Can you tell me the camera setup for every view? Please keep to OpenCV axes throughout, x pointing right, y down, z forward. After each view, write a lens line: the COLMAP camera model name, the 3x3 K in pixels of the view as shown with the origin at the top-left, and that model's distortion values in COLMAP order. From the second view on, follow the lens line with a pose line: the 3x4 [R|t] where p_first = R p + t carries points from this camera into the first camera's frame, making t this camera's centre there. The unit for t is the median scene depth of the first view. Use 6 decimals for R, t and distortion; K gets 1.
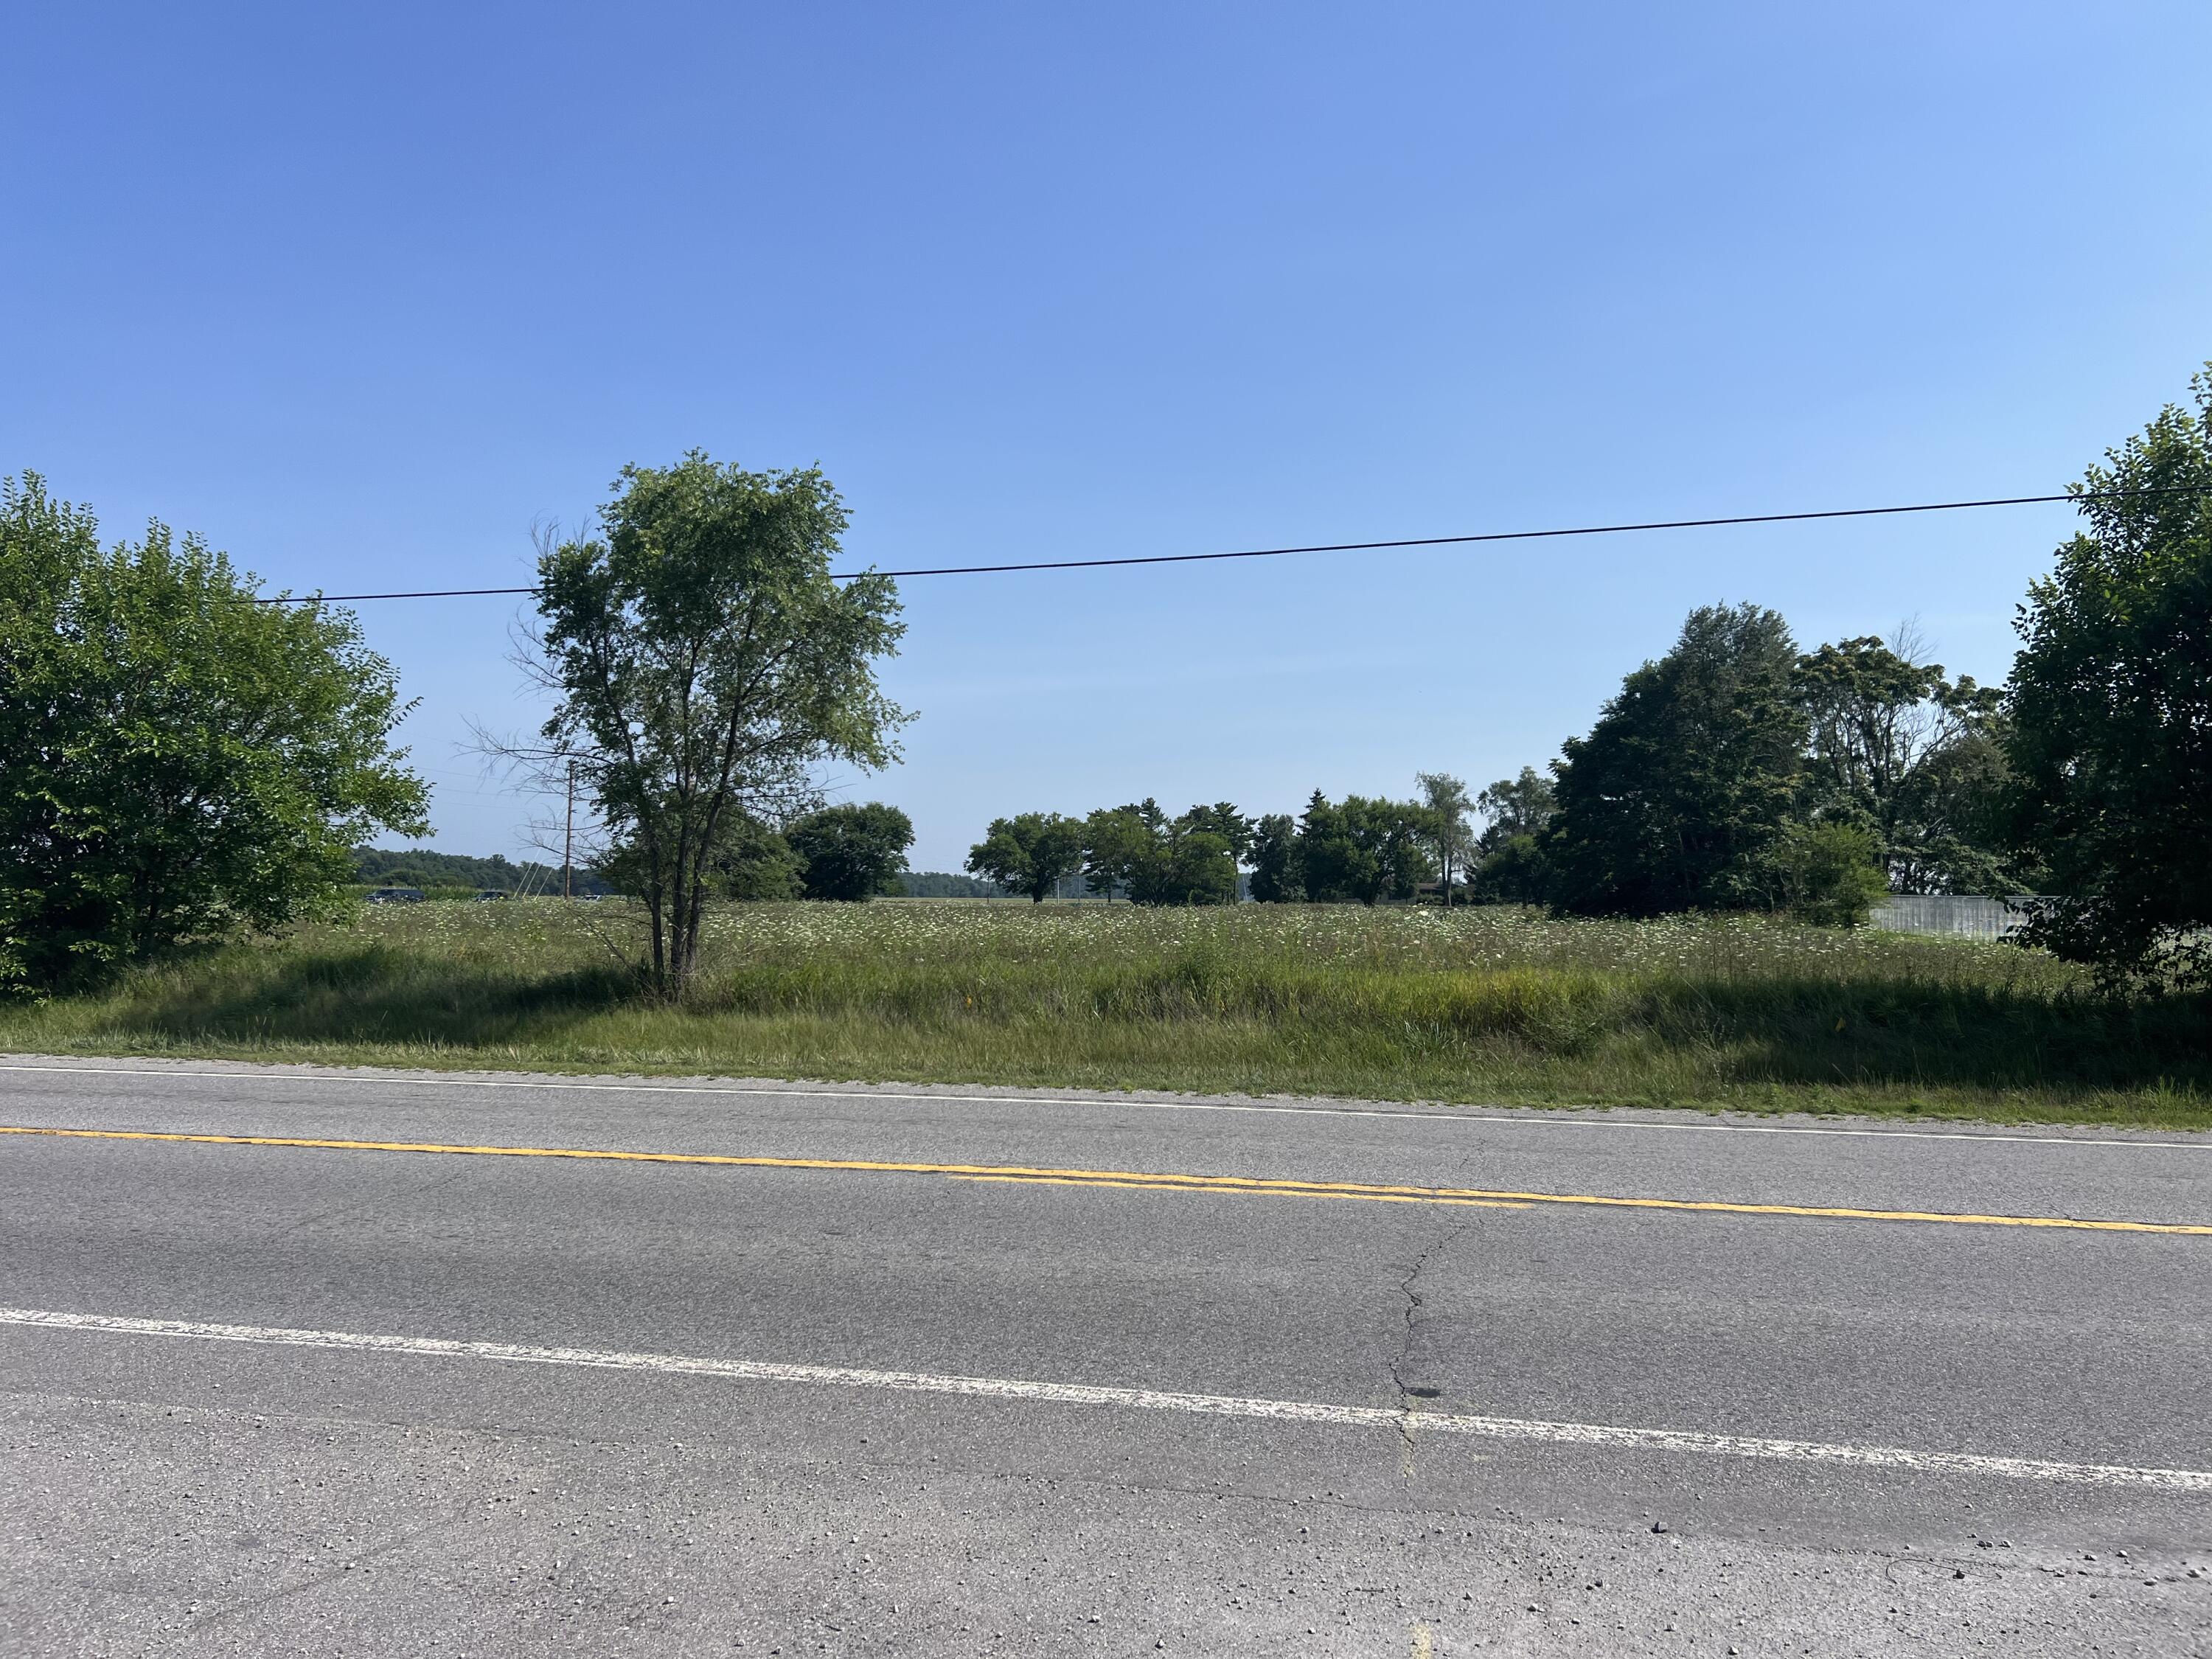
lens RADIAL K [[1675.1, 0, 1097.5], [0, 1675.1, 824.0], [0, 0, 1]] dist [0.058543, -0.059811]
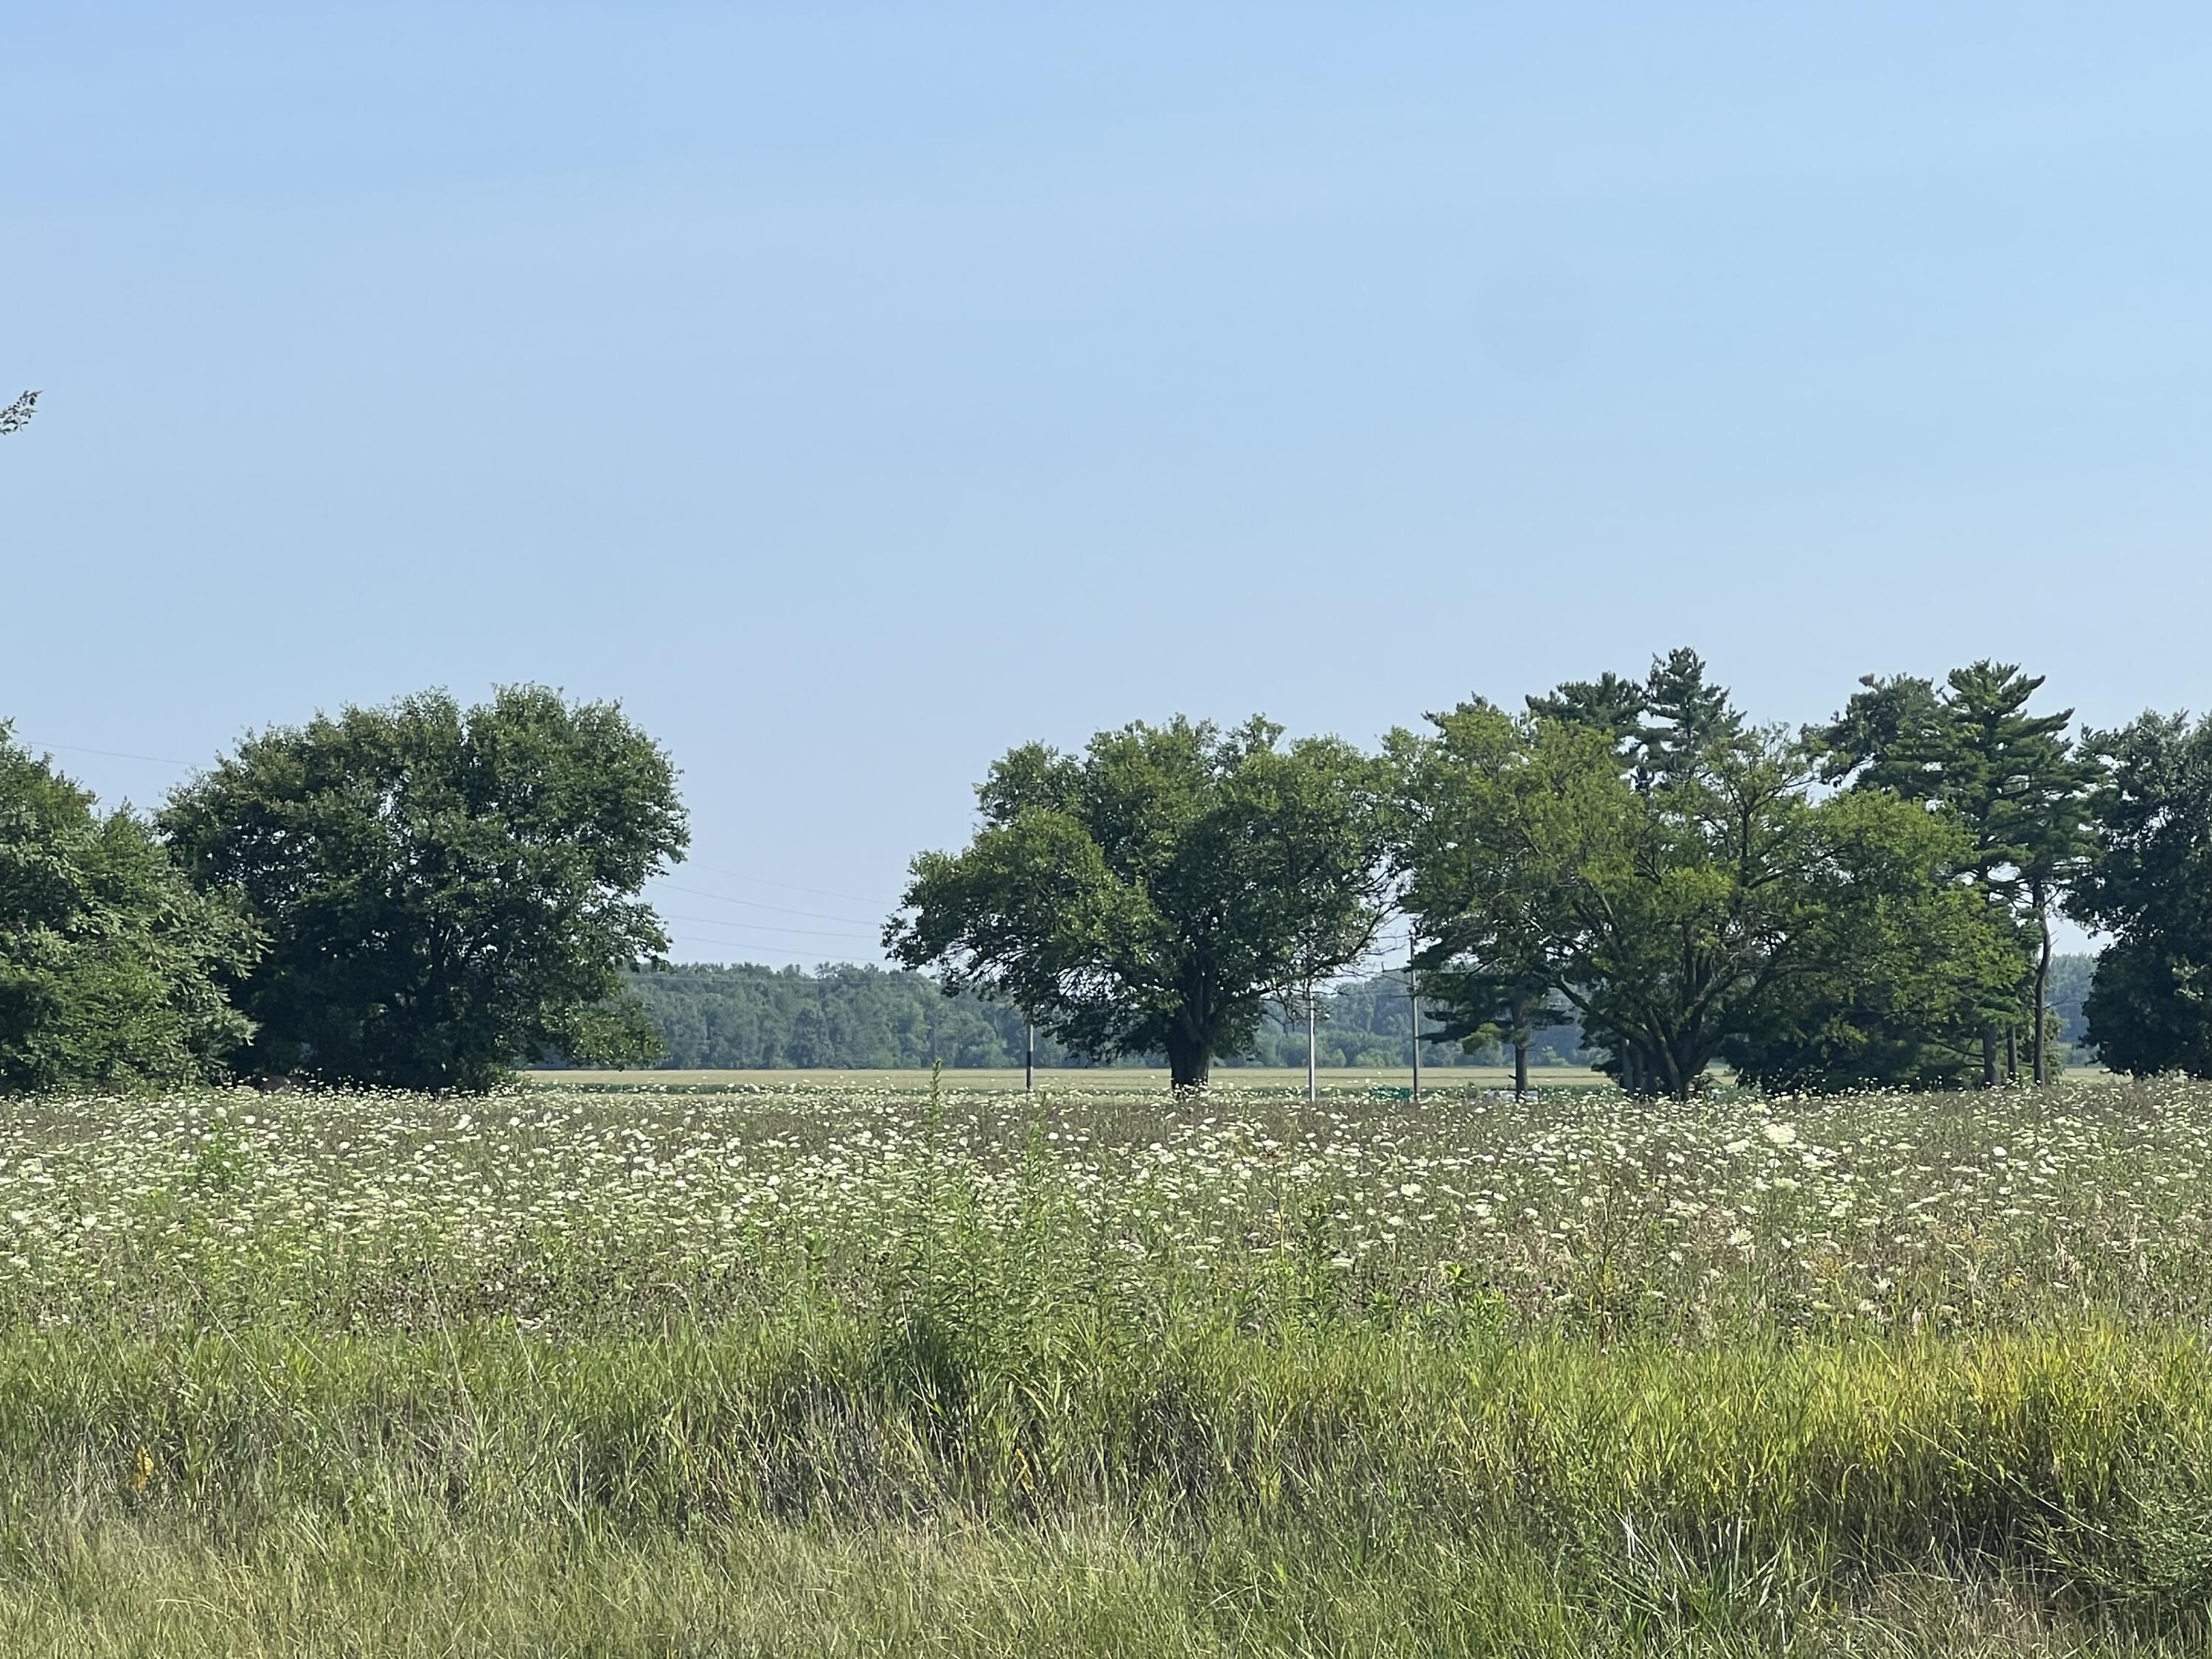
lens RADIAL K [[6928.5, 0, 1105.9], [0, 6928.5, 828.3], [0, 0, 1]] dist [0.005320, 0.000000]
pose [[0.997943, -0.012756, -0.062830, 0.016747], [0.013388, 0.999864, 0.009657, -0.000972], [0.062698, -0.010478, 0.997978, -0.015048]]
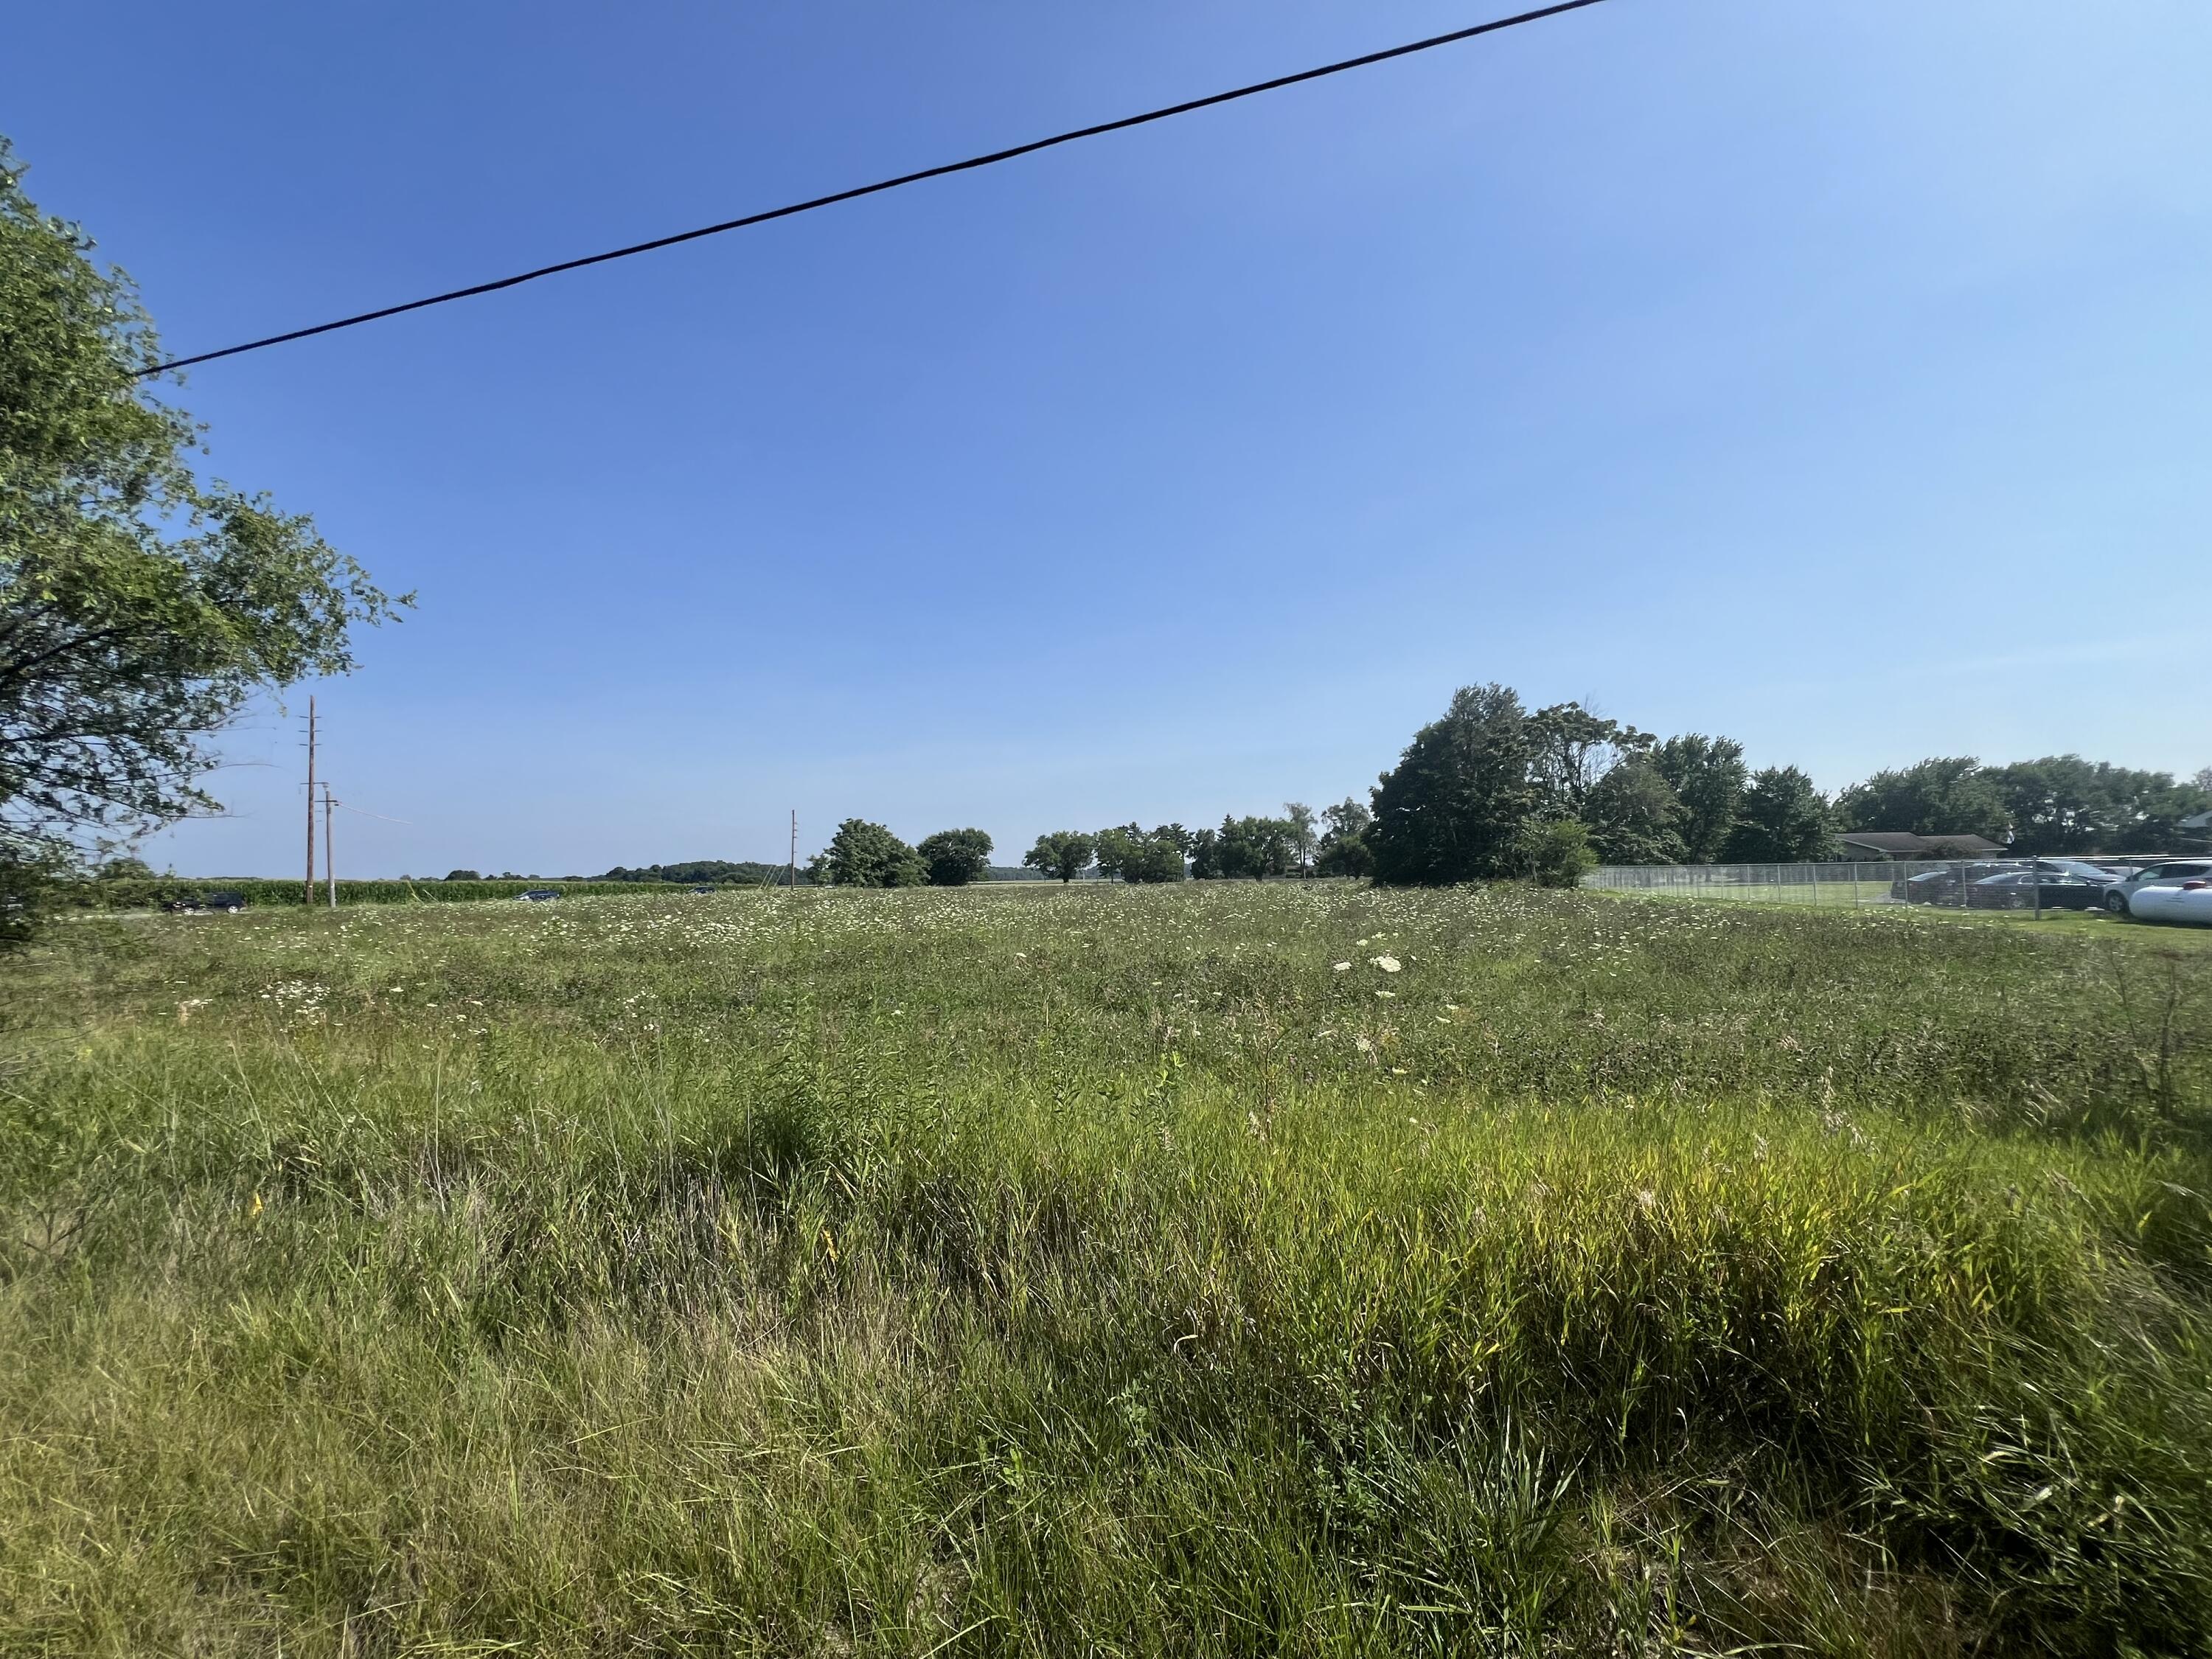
lens RADIAL K [[893.6, 0, 1116.4], [0, 893.6, 845.0], [0, 0, 1]] dist [0.004549, 0.000464]
pose [[0.999633, -0.026907, 0.003098, 0.014070], [0.026884, 0.999613, 0.007198, 0.002508], [-0.003291, -0.007112, 0.999969, 0.086359]]
